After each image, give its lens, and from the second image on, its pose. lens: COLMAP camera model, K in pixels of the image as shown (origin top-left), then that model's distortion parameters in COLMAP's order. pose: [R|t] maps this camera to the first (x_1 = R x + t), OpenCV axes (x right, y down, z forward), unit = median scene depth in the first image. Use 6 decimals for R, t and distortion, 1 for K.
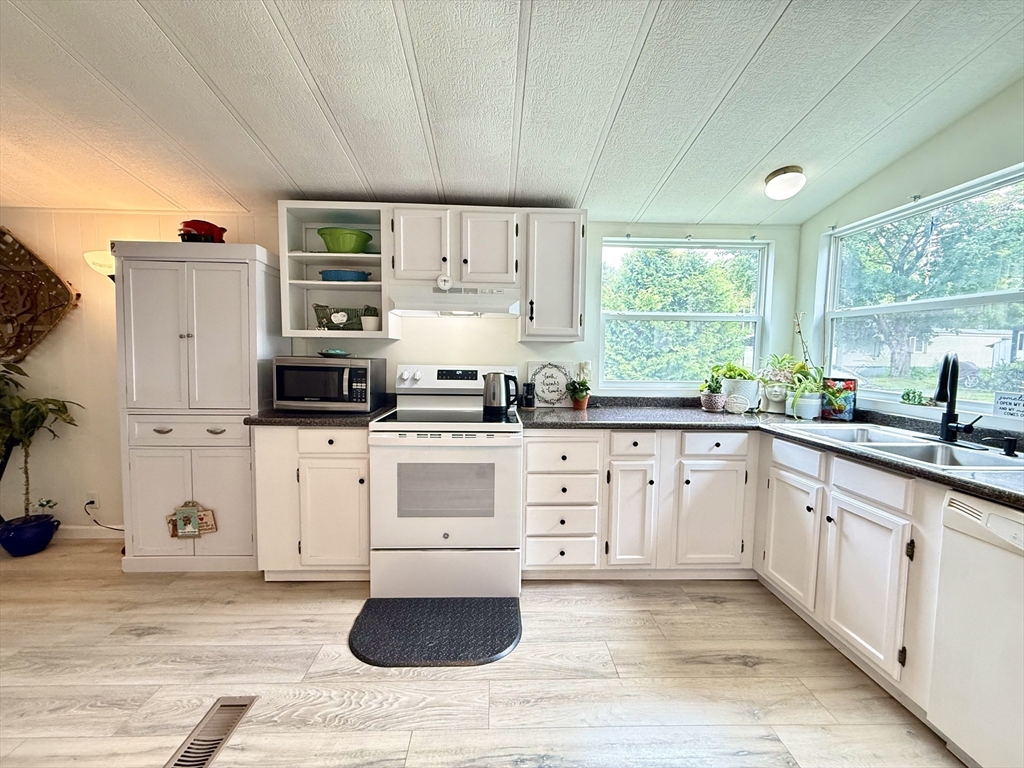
lens RADIAL K [[408.0, 0, 511.8], [0, 408.0, 383.3], [0, 0, 1]] dist [0.000021, 0.000062]
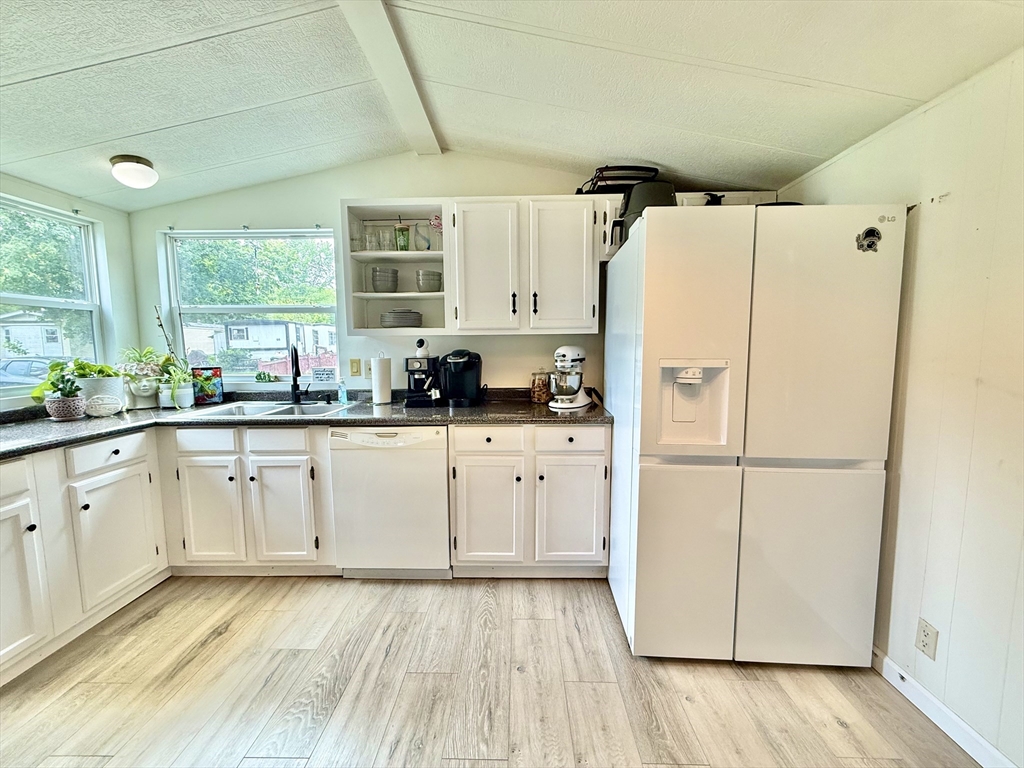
lens RADIAL K [[408.0, 0, 512.2], [0, 408.0, 382.5], [0, 0, 1]] dist [0.000021, 0.000062]
pose [[0.053700, -0.106632, 0.992847, -0.302506], [0.083877, 0.991250, 0.101924, -0.015564], [-0.995028, 0.077803, 0.062174, 0.083227]]
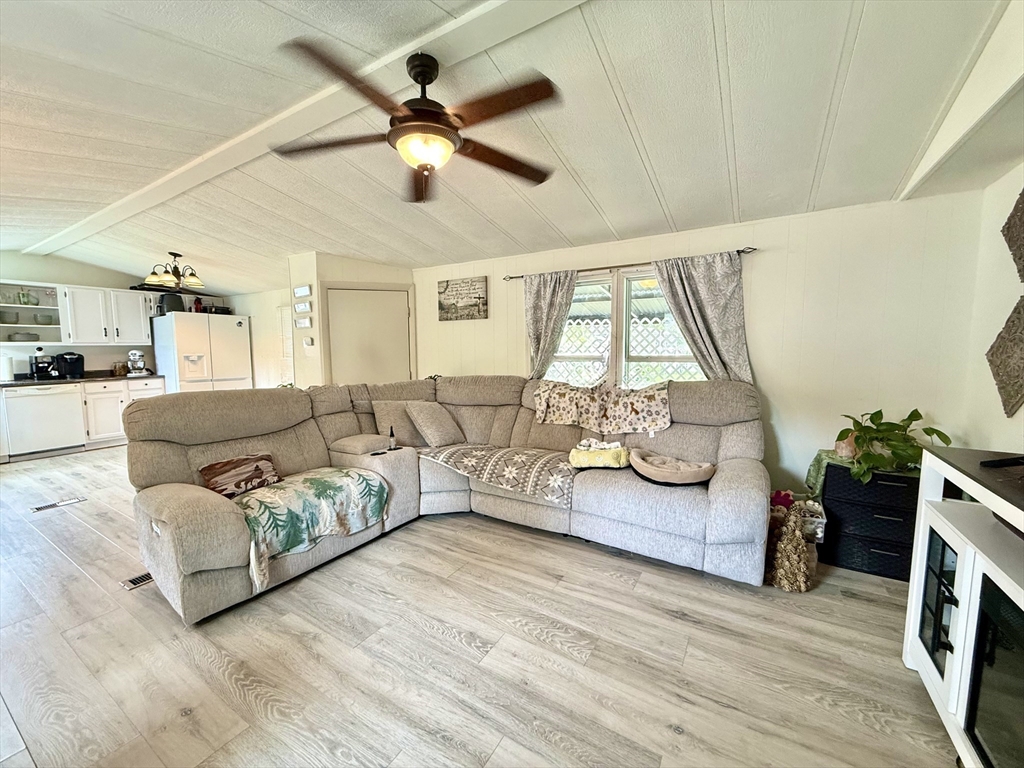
lens RADIAL K [[408.0, 0, 516.5], [0, 408.0, 383.7], [0, 0, 1]] dist [0.000021, 0.000062]
pose [[-0.831059, -0.054982, 0.553461, -3.207055], [0.039826, 0.986665, 0.157820, -0.109204], [-0.554757, 0.153199, -0.817786, 0.969424]]
